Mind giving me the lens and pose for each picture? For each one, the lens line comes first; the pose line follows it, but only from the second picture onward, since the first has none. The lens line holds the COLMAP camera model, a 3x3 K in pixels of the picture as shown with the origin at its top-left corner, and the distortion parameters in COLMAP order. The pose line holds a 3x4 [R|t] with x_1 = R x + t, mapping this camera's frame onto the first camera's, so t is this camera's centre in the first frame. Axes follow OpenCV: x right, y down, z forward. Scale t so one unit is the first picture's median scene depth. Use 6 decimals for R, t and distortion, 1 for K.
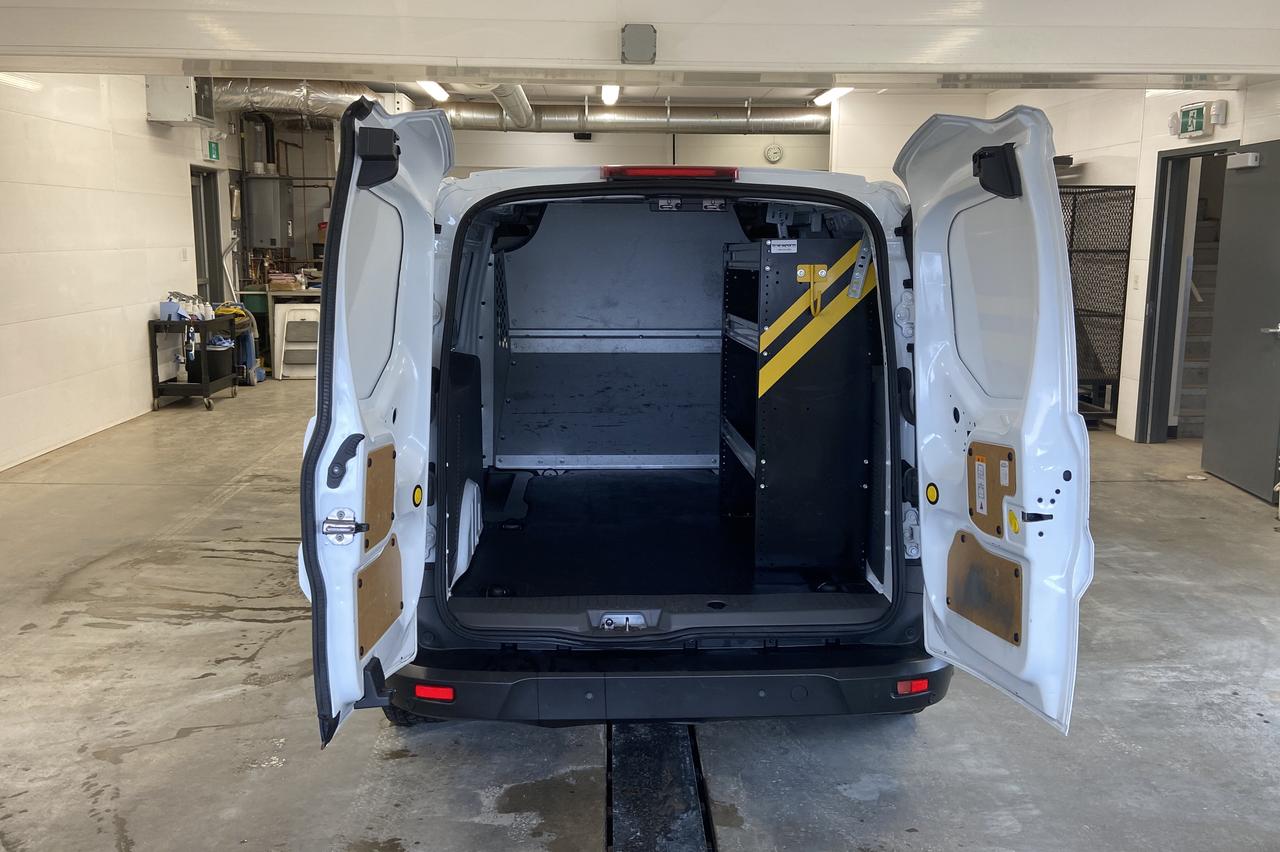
lens RADIAL K [[1087.0, 0, 640.6], [0, 1087.0, 392.9], [0, 0, 1]] dist [0.128187, -0.169368]
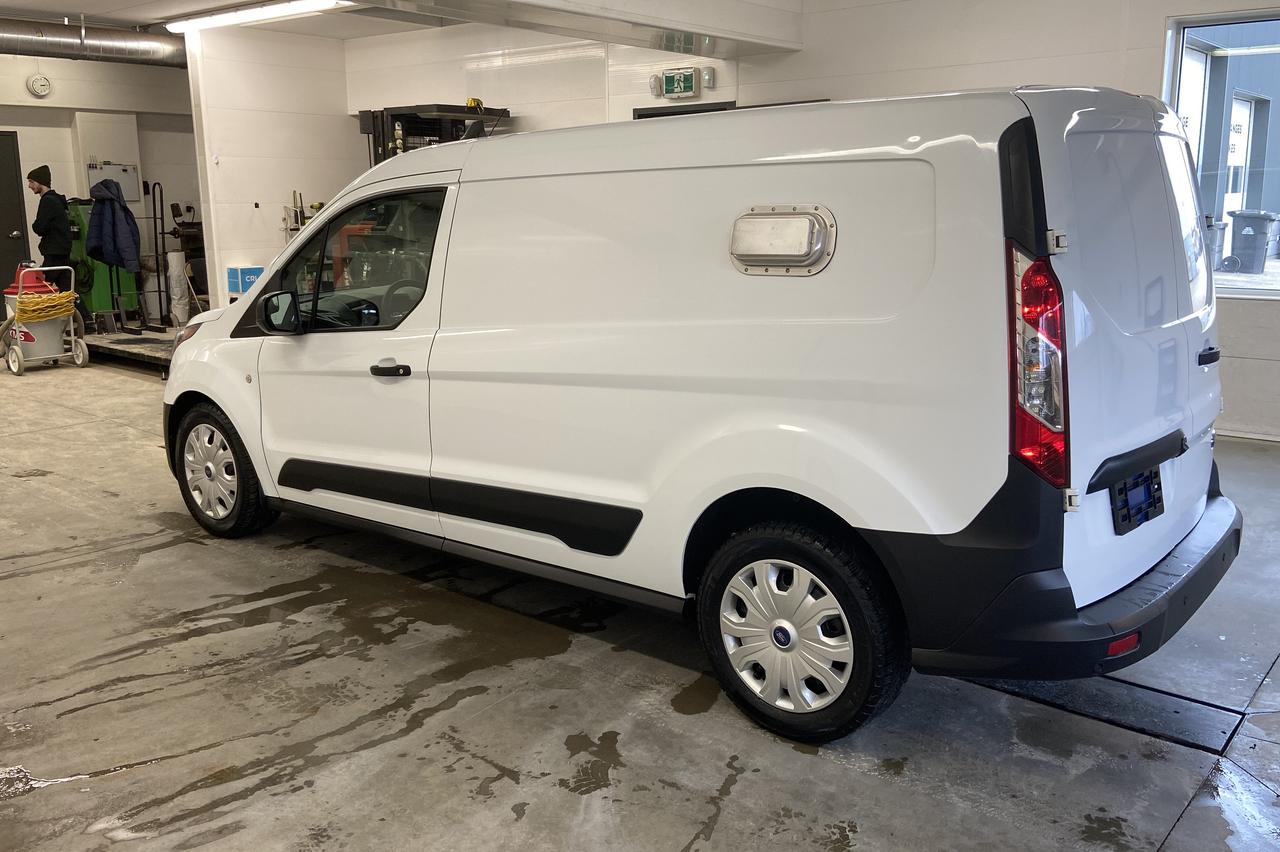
lens RADIAL K [[1087.0, 0, 640.6], [0, 1087.0, 392.9], [0, 0, 1]] dist [0.128187, -0.169368]
pose [[0.665345, -0.149329, 0.731448, -0.641553], [0.122759, 0.988337, 0.090109, -0.043901], [-0.736374, 0.029838, 0.675917, 0.374149]]
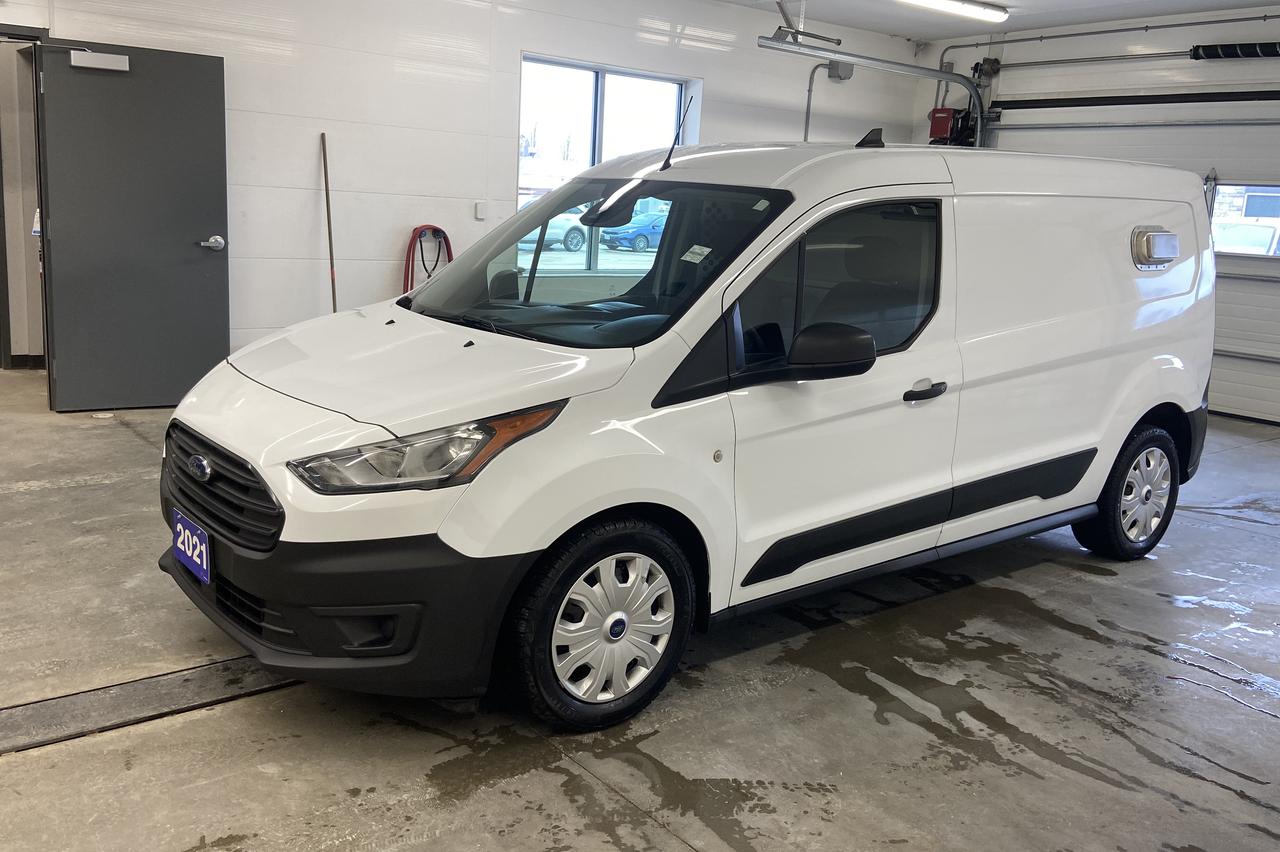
lens RADIAL K [[1087.0, 0, 640.6], [0, 1087.0, 392.9], [0, 0, 1]] dist [0.128187, -0.169368]
pose [[-0.591181, -0.182025, 0.785730, -0.655238], [0.059291, 0.961756, 0.267414, -0.223404], [-0.804356, 0.204677, -0.557780, 1.625696]]
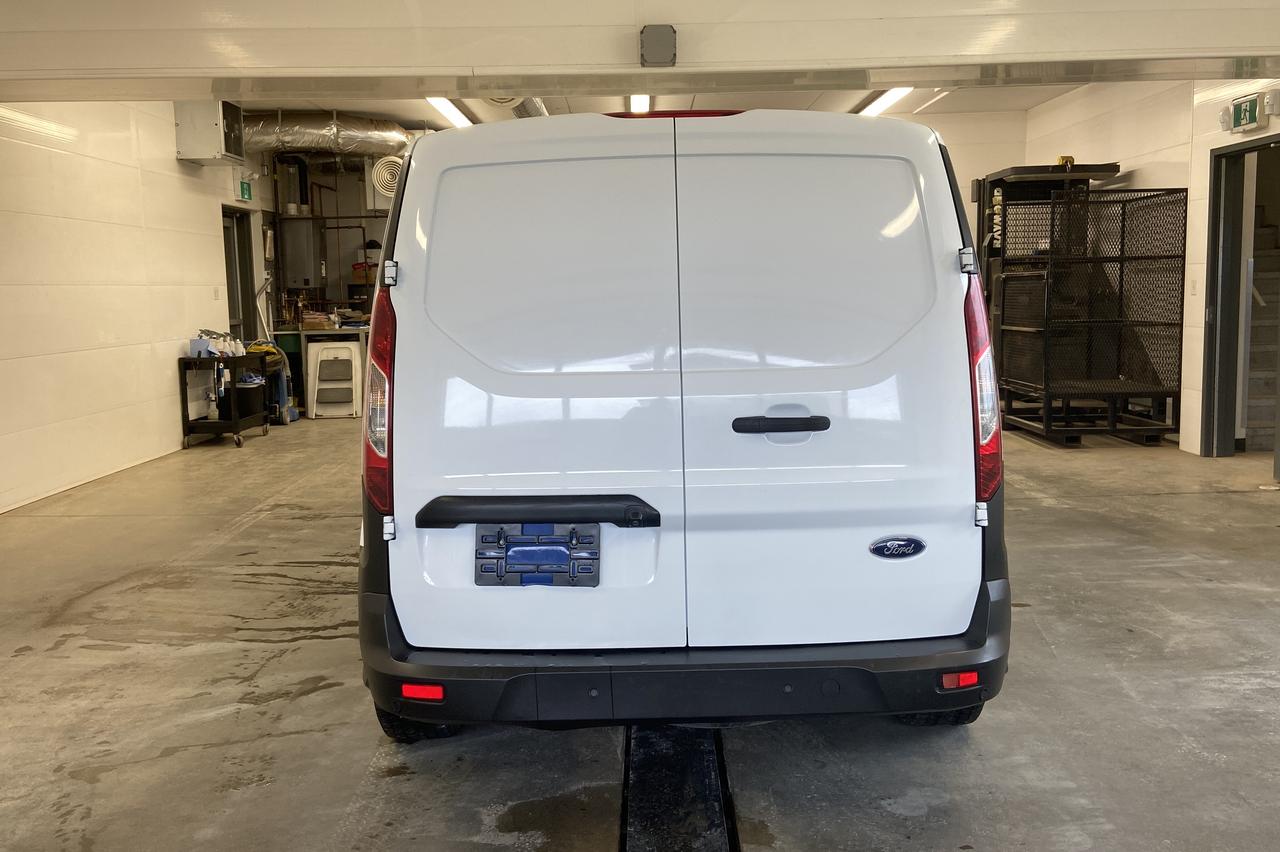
lens RADIAL K [[1087.0, 0, 640.6], [0, 1087.0, 392.9], [0, 0, 1]] dist [0.128187, -0.169368]
pose [[0.998815, -0.024009, -0.042337, 0.019765], [0.021935, 0.998568, -0.048797, 0.043257], [0.043447, 0.047811, 0.997911, 0.055607]]
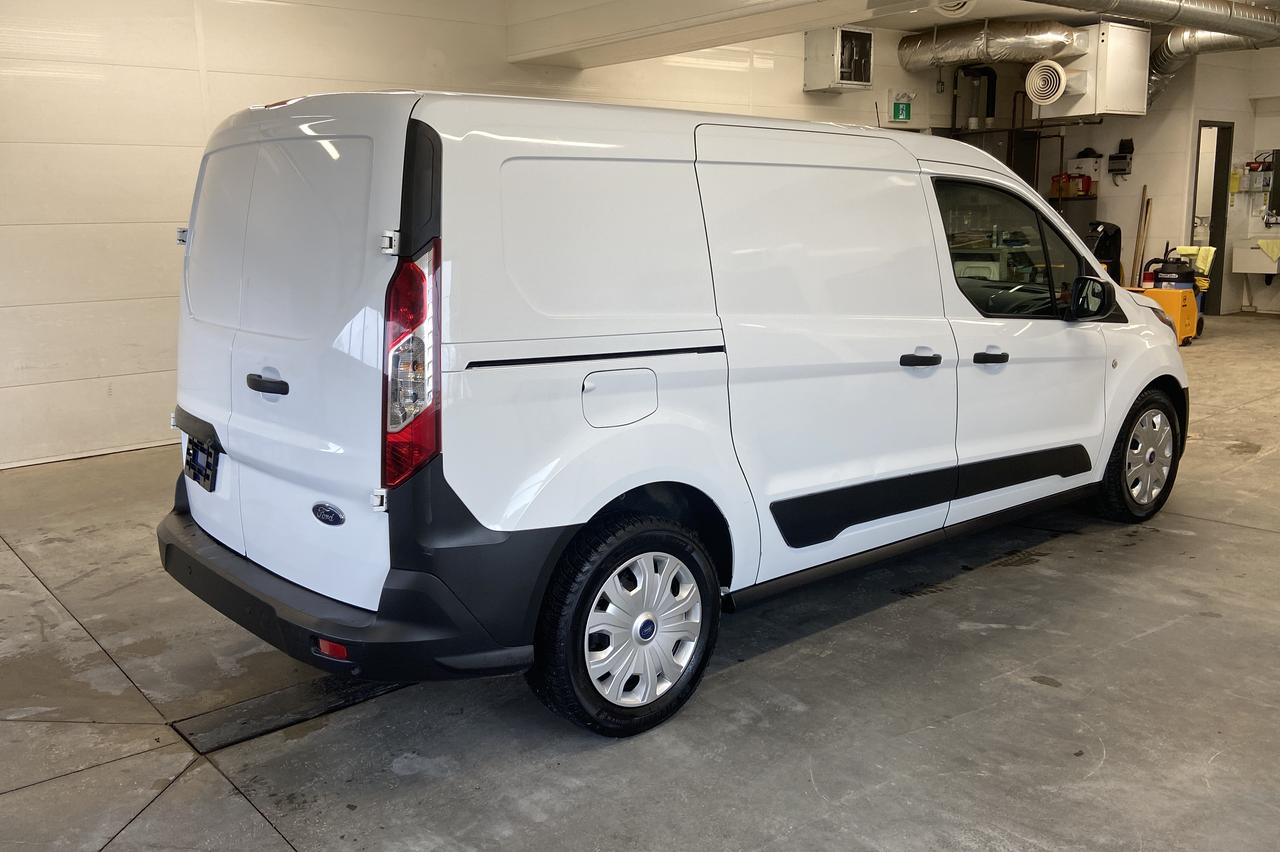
lens RADIAL K [[1087.0, 0, 640.6], [0, 1087.0, 392.9], [0, 0, 1]] dist [0.128187, -0.169368]
pose [[0.612976, 0.113613, -0.781890, 0.644255], [-0.089618, 0.993219, 0.074062, -0.022313], [0.785003, 0.024673, 0.619001, 0.365817]]
